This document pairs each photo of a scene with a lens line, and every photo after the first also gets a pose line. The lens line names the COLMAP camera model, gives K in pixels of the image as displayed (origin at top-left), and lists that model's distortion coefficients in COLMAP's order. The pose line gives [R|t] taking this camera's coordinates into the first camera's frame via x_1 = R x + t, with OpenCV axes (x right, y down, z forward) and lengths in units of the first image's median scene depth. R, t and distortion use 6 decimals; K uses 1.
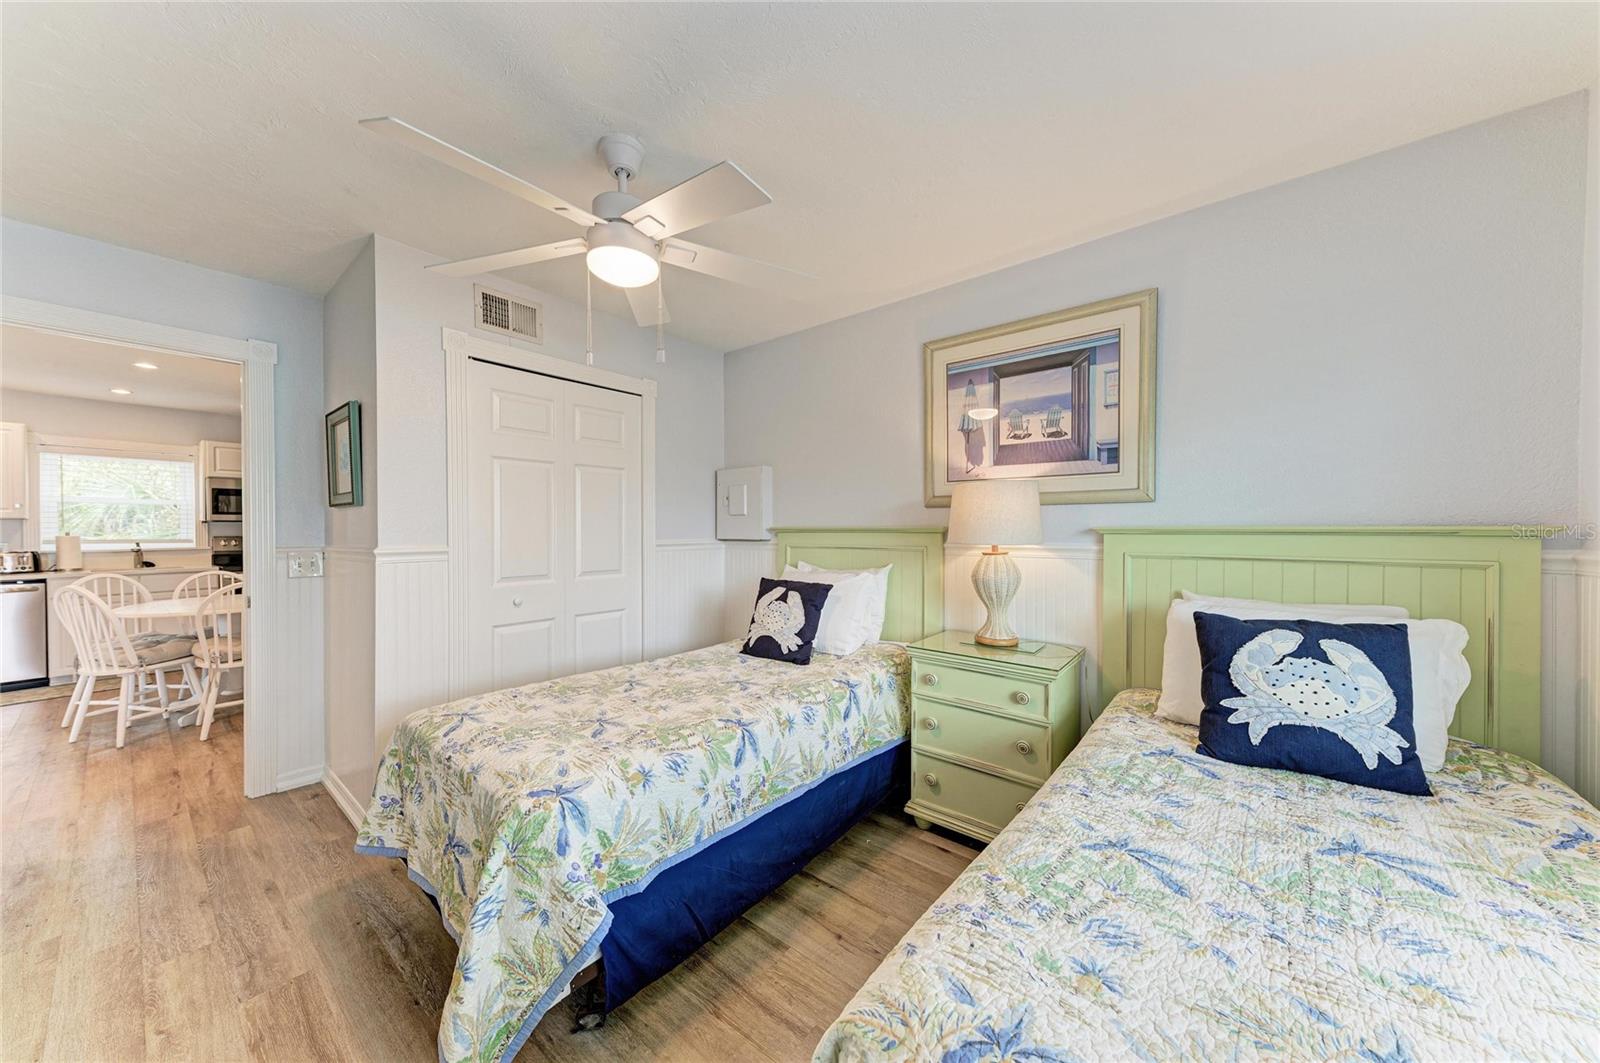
lens RADIAL K [[538.0, 0, 794.2], [0, 538.0, 538.5], [0, 0, 1]] dist [0.016251, -0.002493]
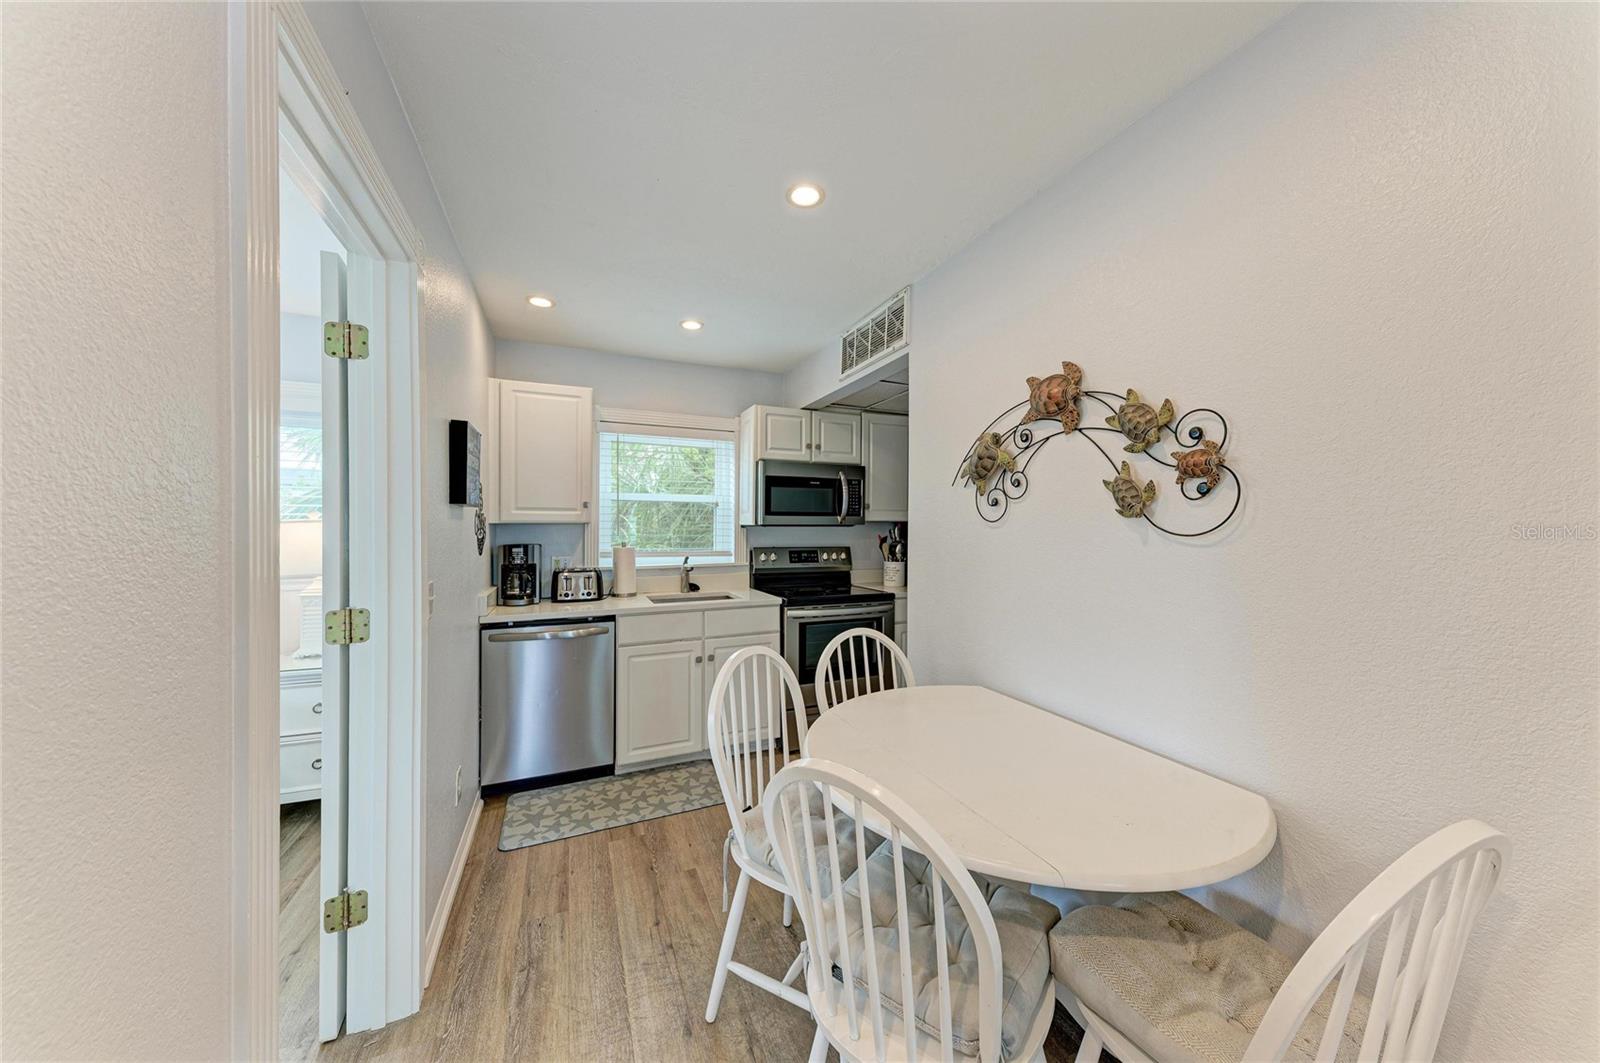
lens RADIAL K [[538.0, 0, 791.7], [0, 538.0, 533.1], [0, 0, 1]] dist [0.016251, -0.002493]
pose [[0.877129, 0.008191, -0.480186, -0.748066], [-0.014294, 0.999857, -0.009054, -0.018029], [0.480043, 0.014806, 0.877120, 0.460540]]
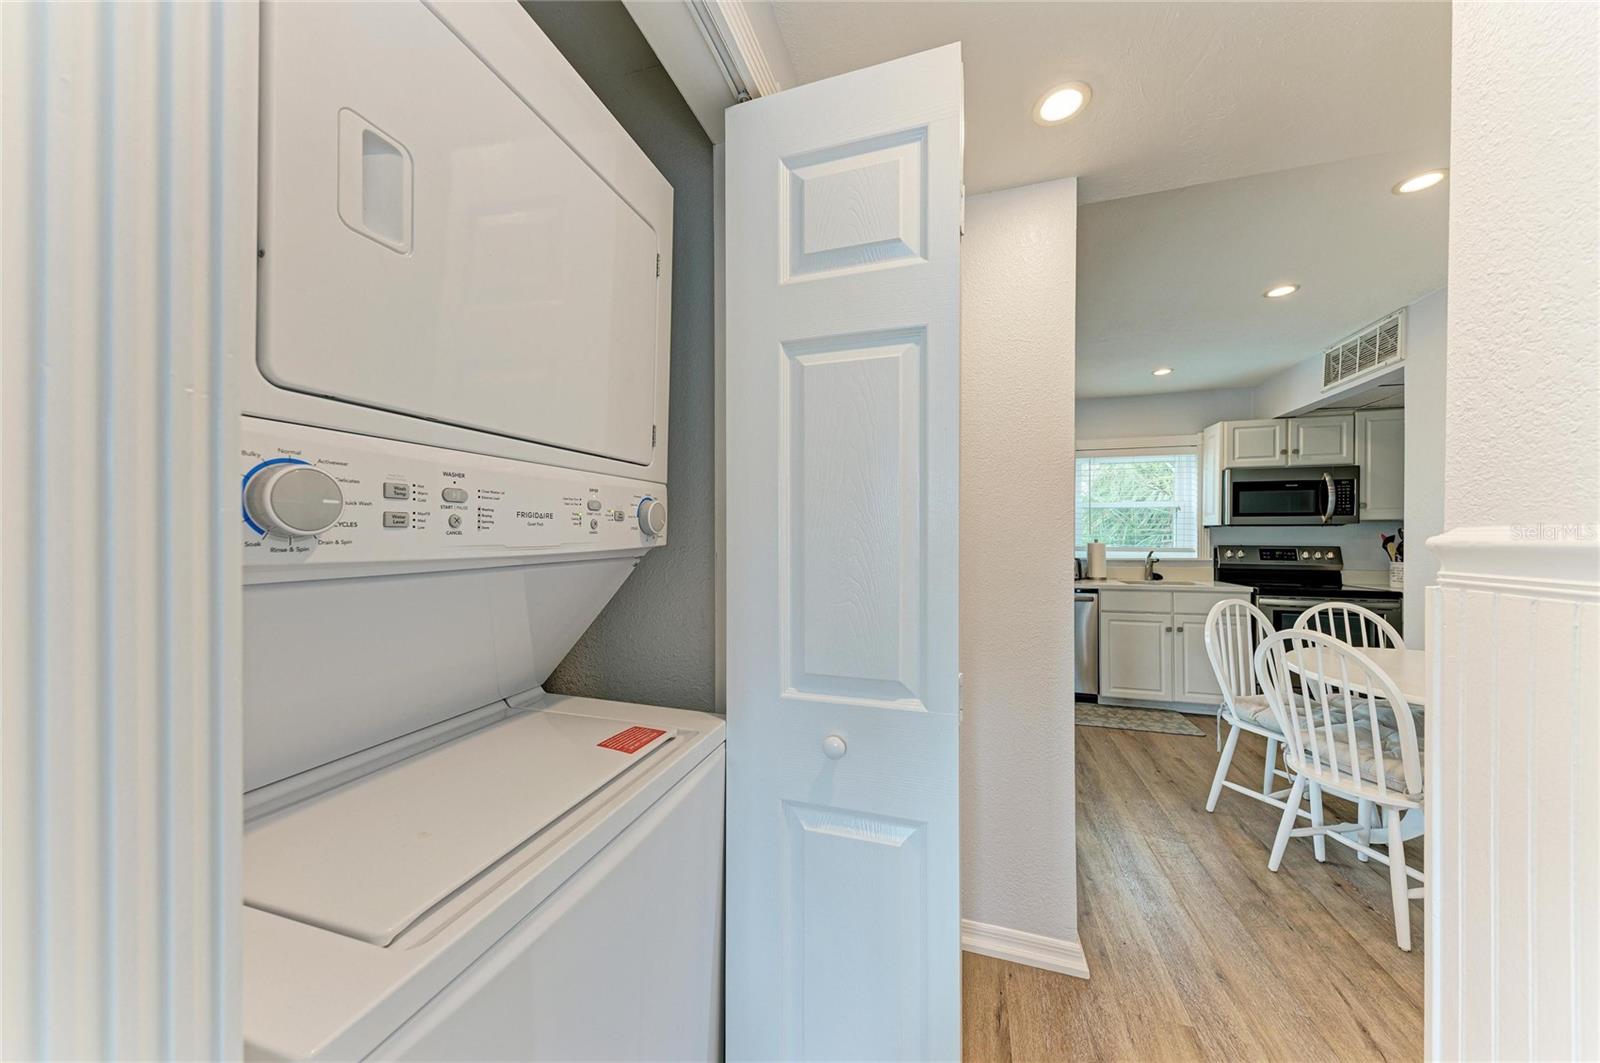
lens RADIAL K [[538.0, 0, 804.5], [0, 538.0, 532.0], [0, 0, 1]] dist [0.016251, -0.002493]
pose [[0.371401, -0.005072, -0.928459, -0.602809], [-0.024116, 0.999595, -0.015107, 0.003333], [0.928159, 0.028001, 0.371129, 0.171378]]
